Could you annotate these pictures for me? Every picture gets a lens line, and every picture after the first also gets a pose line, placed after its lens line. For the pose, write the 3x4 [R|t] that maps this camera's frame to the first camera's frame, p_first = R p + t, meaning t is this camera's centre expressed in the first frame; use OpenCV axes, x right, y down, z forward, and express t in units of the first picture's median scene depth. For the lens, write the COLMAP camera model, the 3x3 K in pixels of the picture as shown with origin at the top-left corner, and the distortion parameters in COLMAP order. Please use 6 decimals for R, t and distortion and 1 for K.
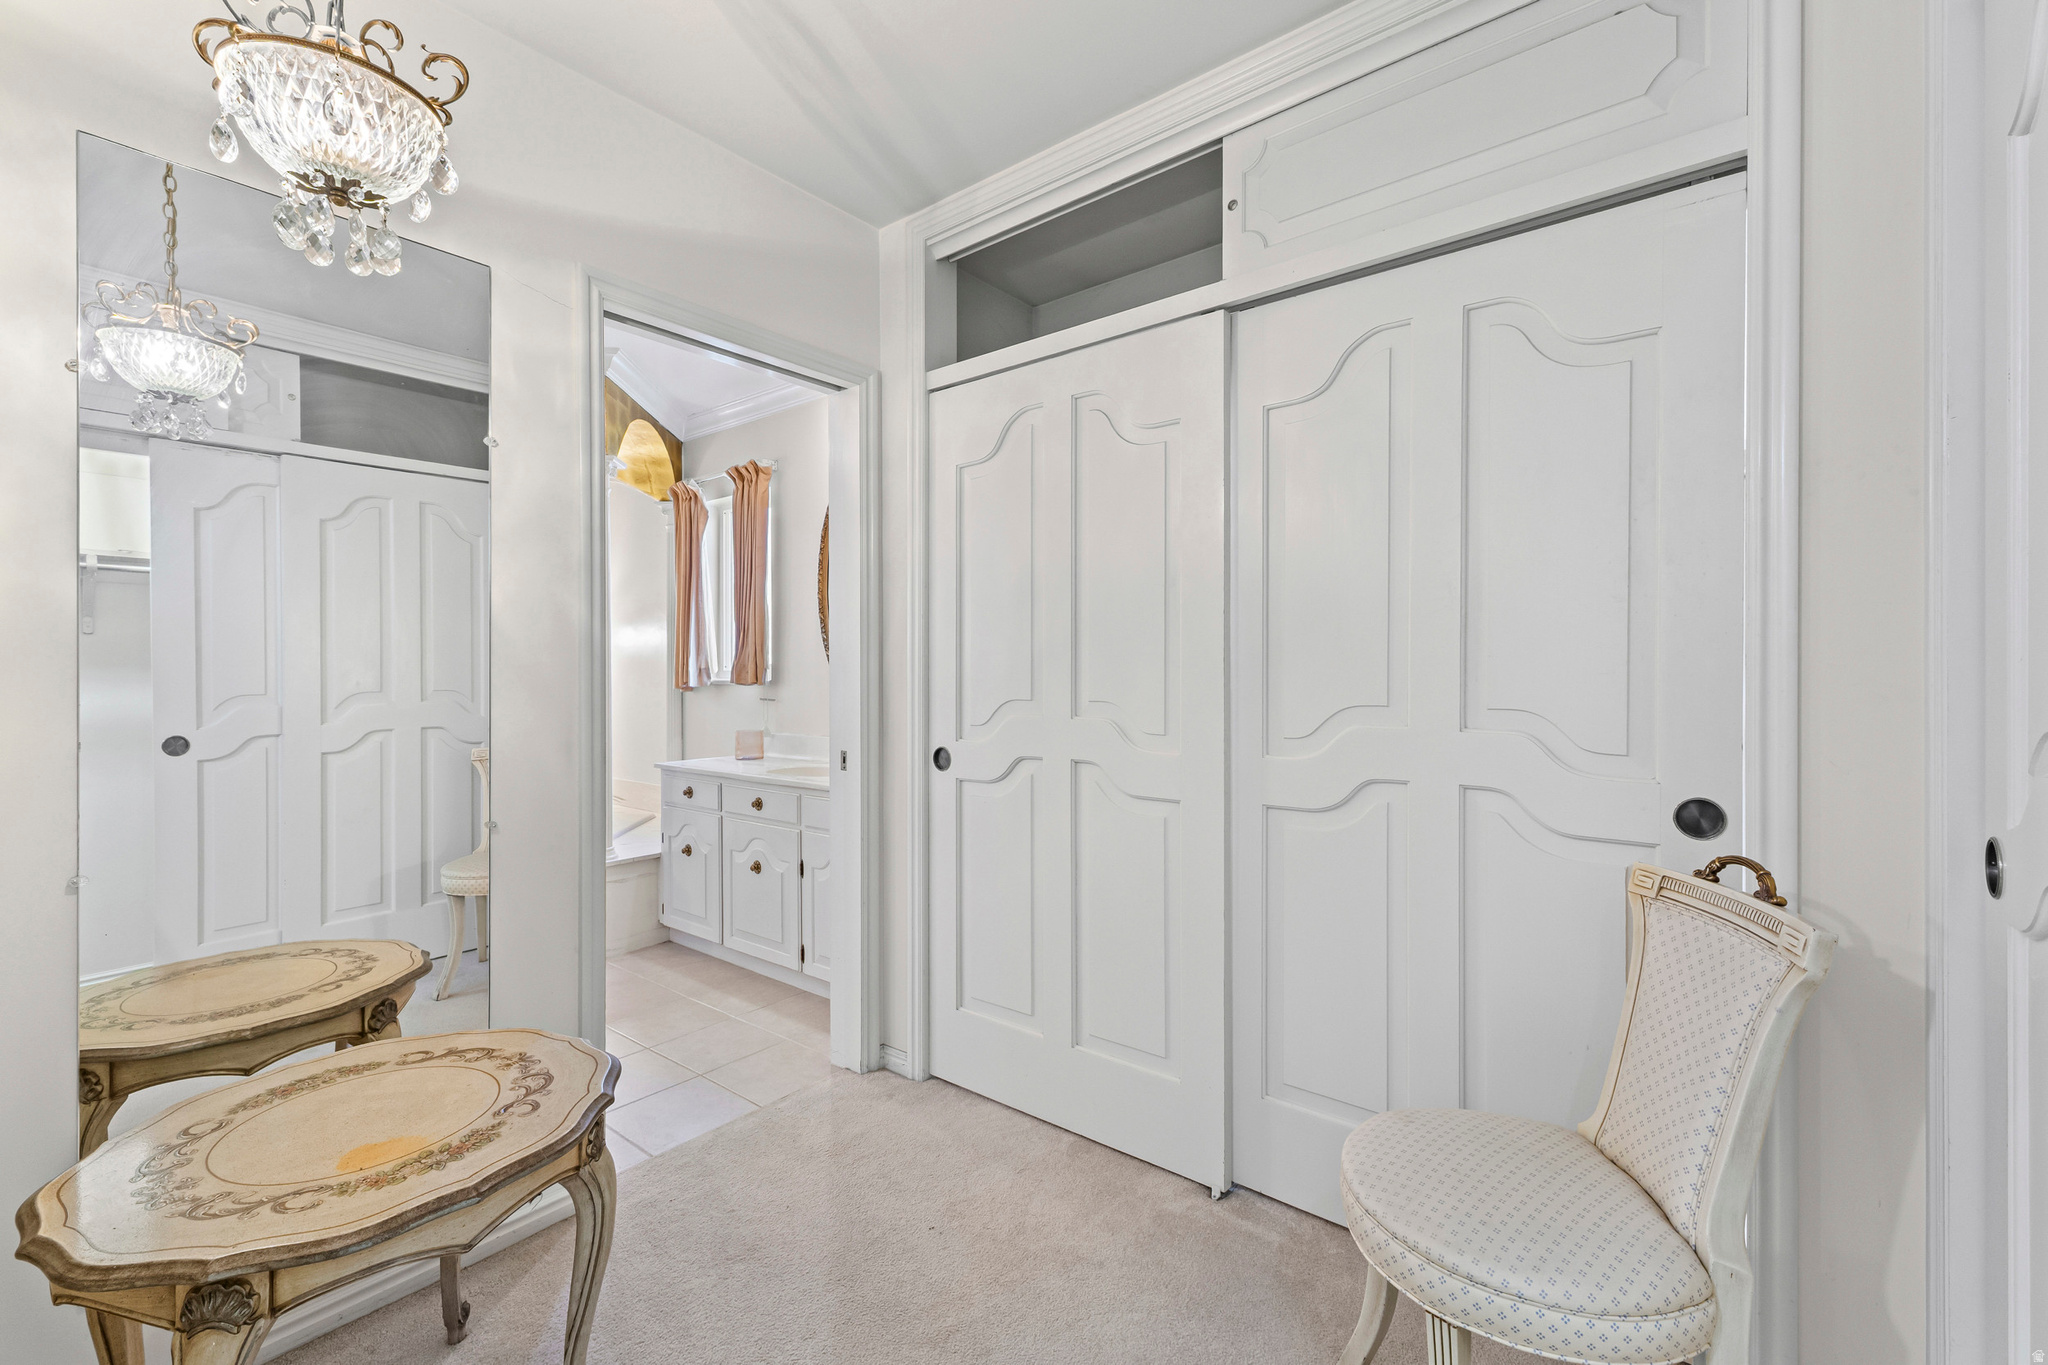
lens RADIAL K [[877.5, 0, 1018.2], [0, 877.5, 679.2], [0, 0, 1]] dist [0.000983, 0.000029]
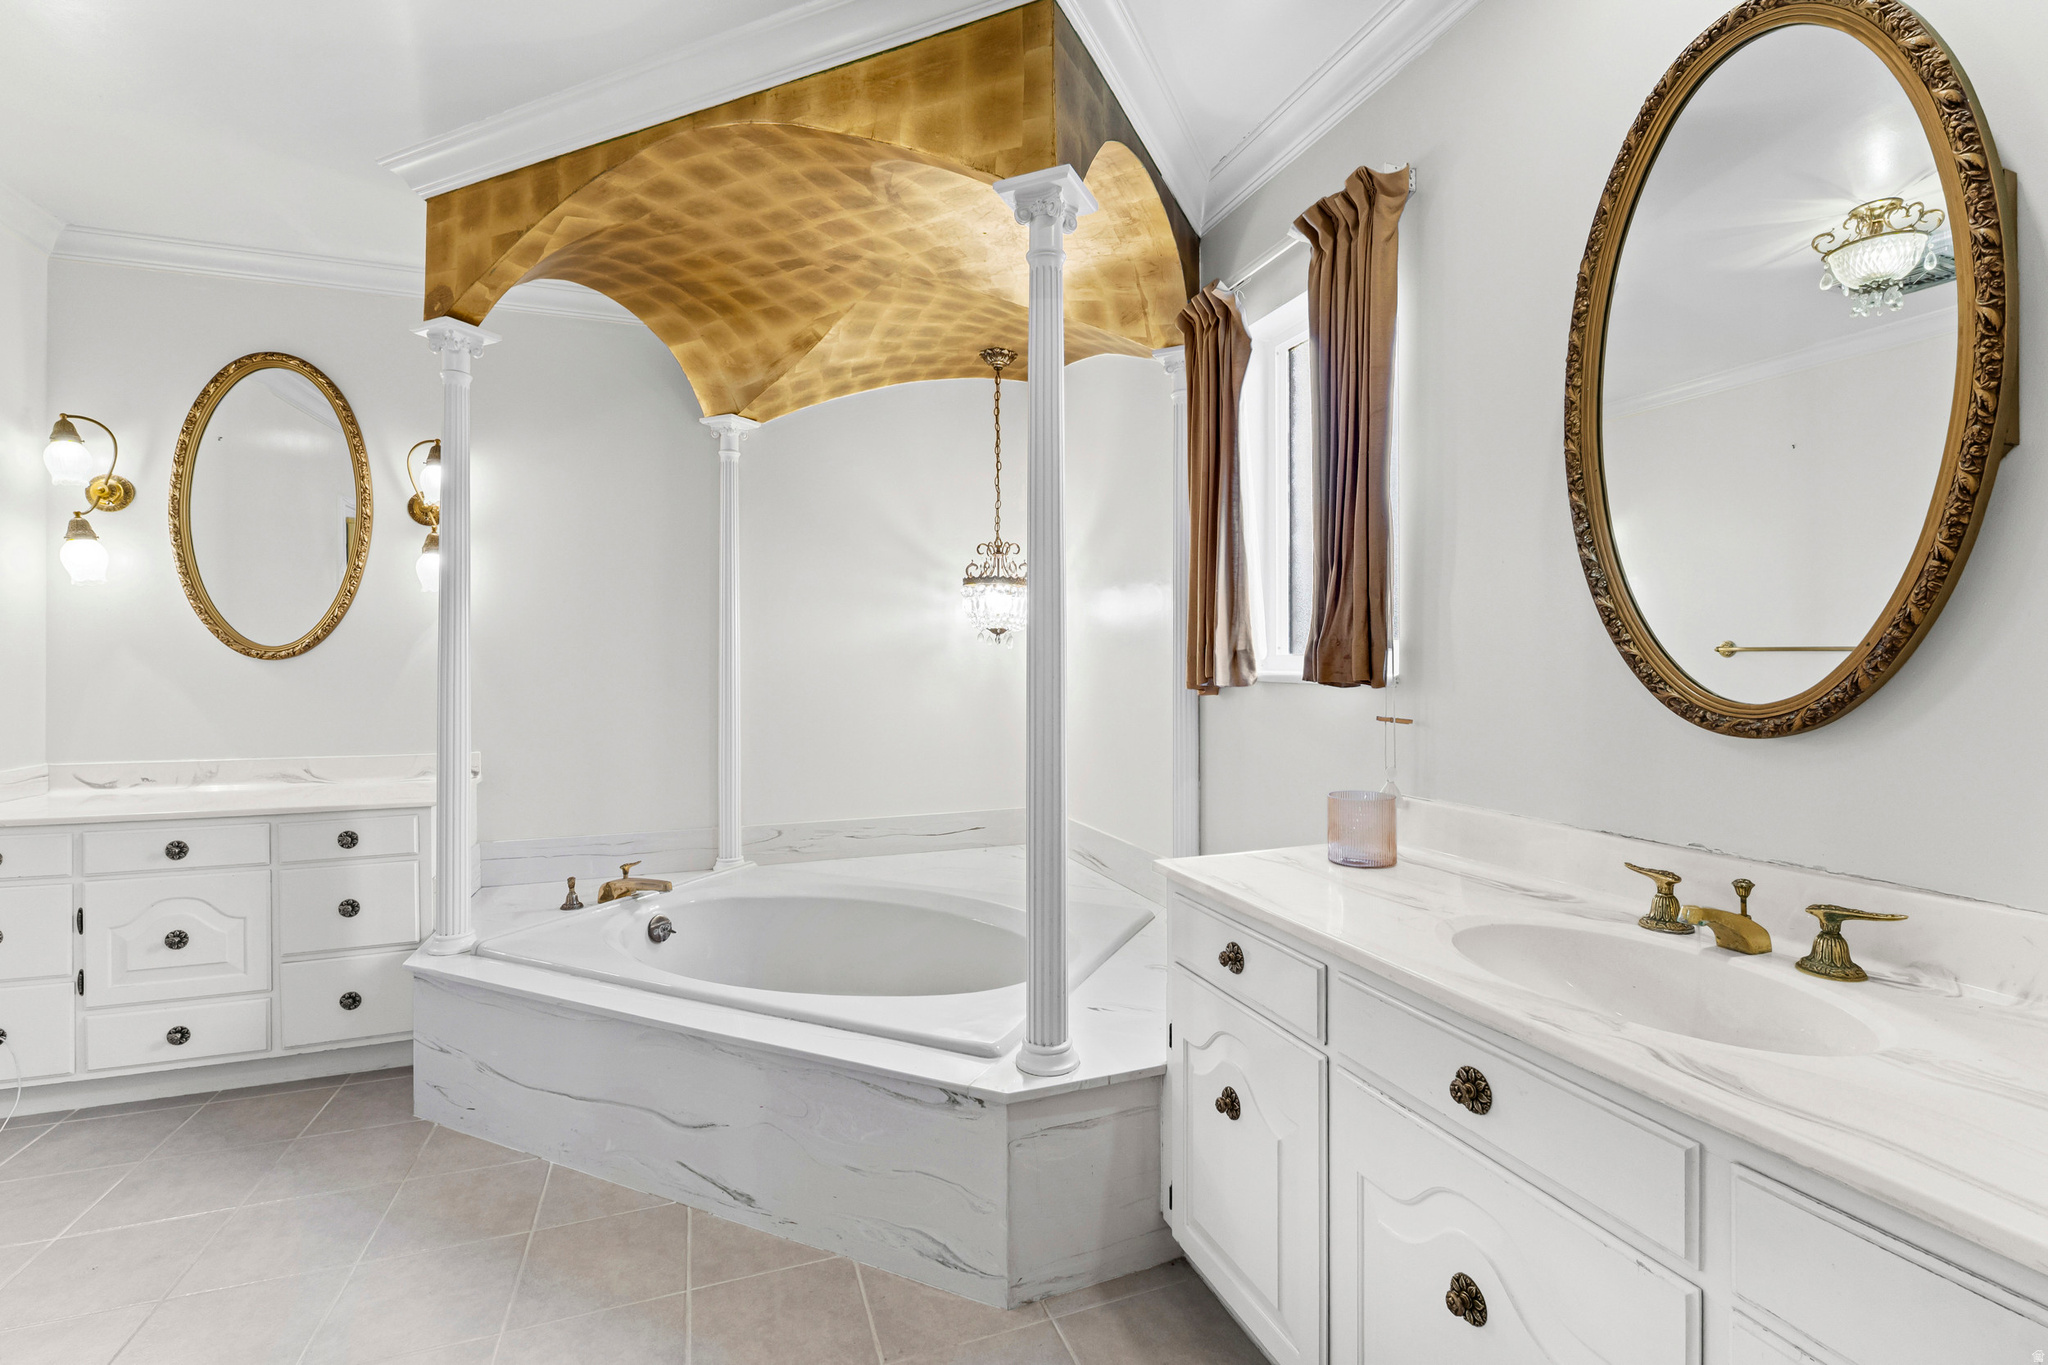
lens RADIAL K [[877.5, 0, 1023.7], [0, 877.5, 673.6], [0, 0, 1]] dist [0.000983, 0.000029]
pose [[0.856579, 0.000484, -0.516016, -0.209837], [0.003025, 0.999978, 0.005958, -0.002252], [0.516008, -0.006664, 0.856558, 0.510980]]
